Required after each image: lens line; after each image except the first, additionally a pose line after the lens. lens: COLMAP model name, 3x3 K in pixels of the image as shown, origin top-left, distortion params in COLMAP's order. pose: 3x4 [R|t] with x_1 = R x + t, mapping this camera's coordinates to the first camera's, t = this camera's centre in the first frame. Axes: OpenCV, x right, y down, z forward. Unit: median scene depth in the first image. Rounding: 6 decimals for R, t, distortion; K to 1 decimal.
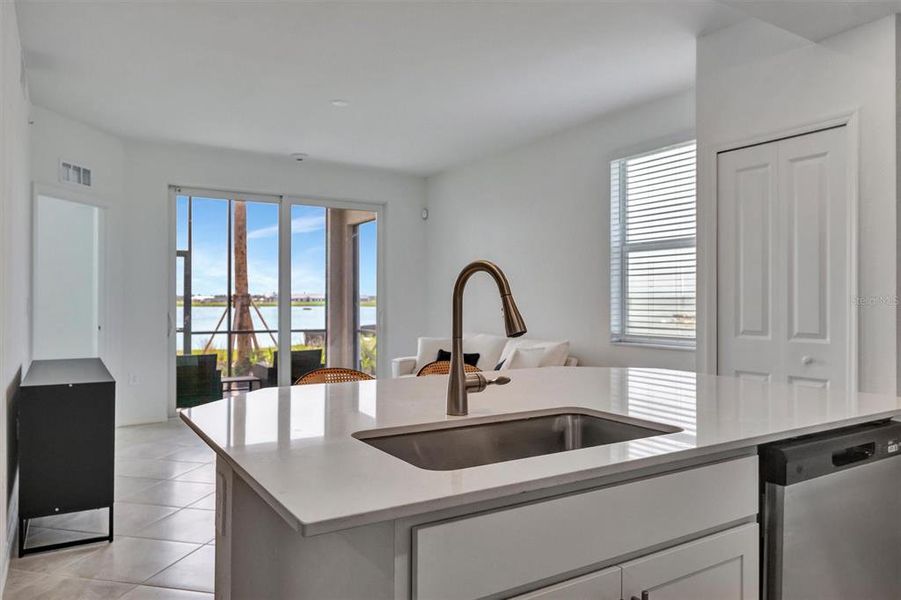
lens RADIAL K [[629.8, 0, 451.2], [0, 629.8, 297.1], [0, 0, 1]] dist [0.011186, -0.015472]
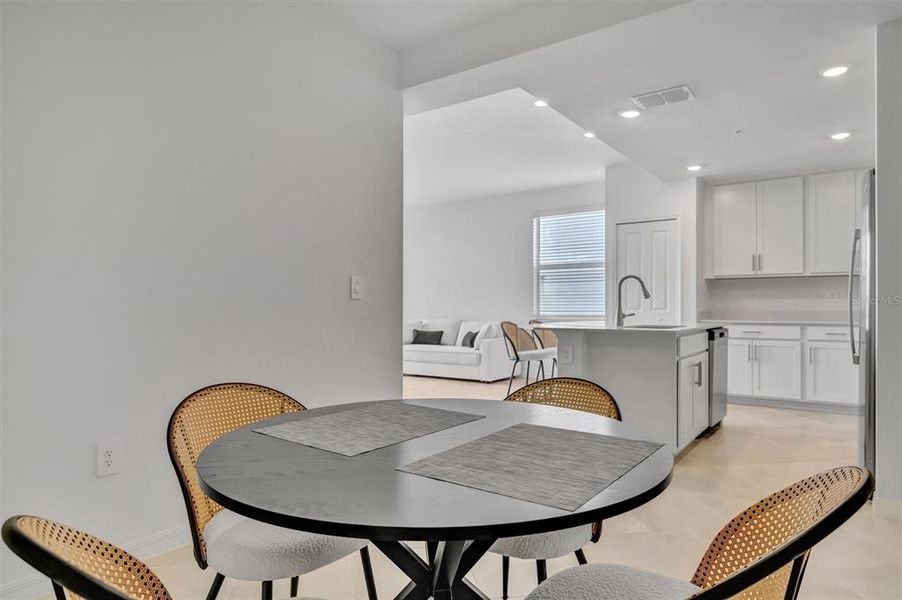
lens RADIAL K [[528.8, 0, 442.6], [0, 528.8, 306.9], [0, 0, 1]] dist [-0.020810, 0.005233]
pose [[0.939234, -0.002320, 0.343268, -0.499458], [-0.000527, 0.999966, 0.008201, 0.023264], [-0.343276, -0.007884, 0.939202, -0.320202]]
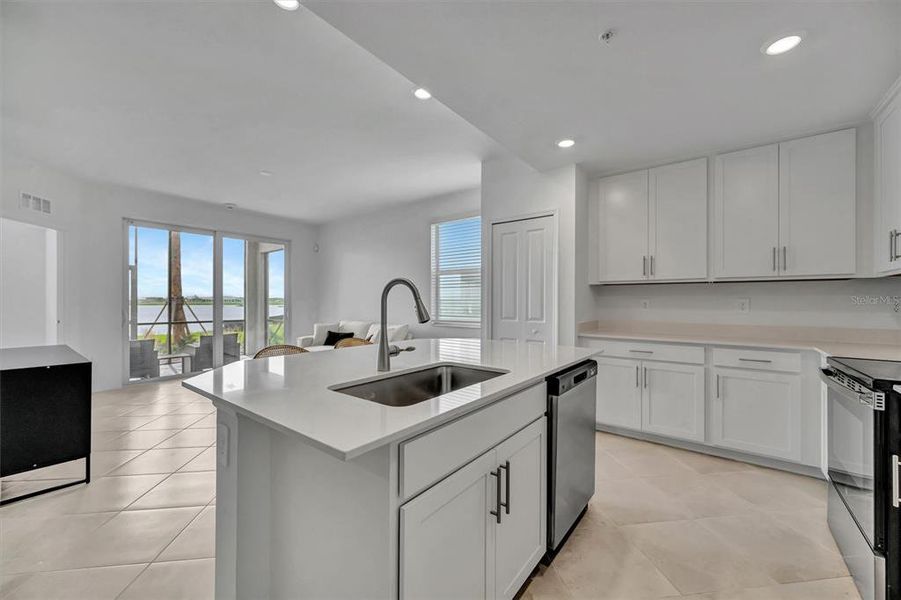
lens RADIAL K [[355.2, 0, 449.3], [0, 355.2, 301.1], [0, 0, 1]] dist [0.005650, -0.000717]
pose [[0.939993, 0.001562, 0.341191, -0.045631], [-0.003344, 0.999984, 0.004634, -0.000250], [-0.341178, -0.005497, 0.939983, 0.020008]]
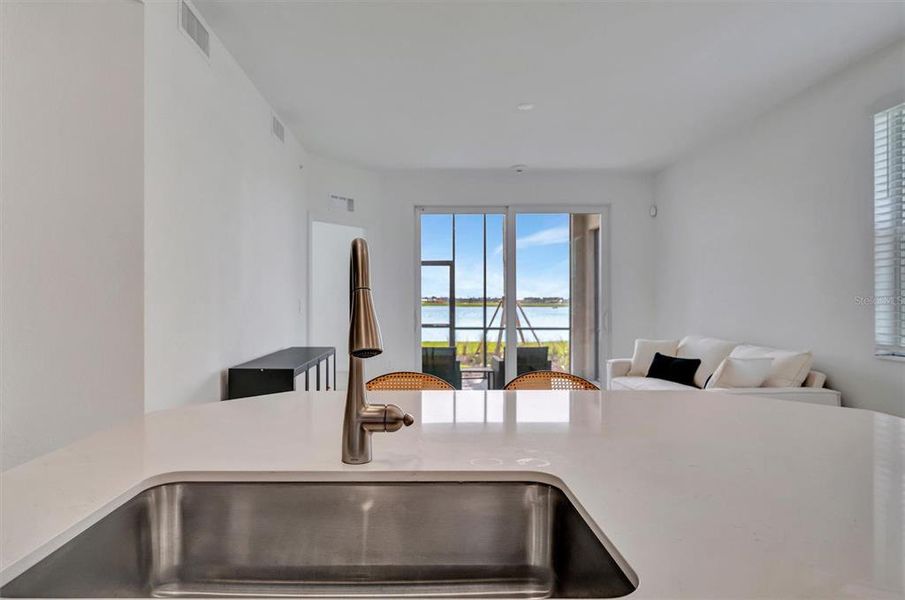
lens RADIAL K [[530.5, 0, 428.3], [0, 530.5, 302.3], [0, 0, 1]] dist [-0.020810, 0.005233]
pose [[0.849552, -0.000311, -0.527504, 0.129946], [0.004208, 0.999972, 0.006187, 0.001760], [0.527488, -0.007476, 0.849530, 0.177261]]
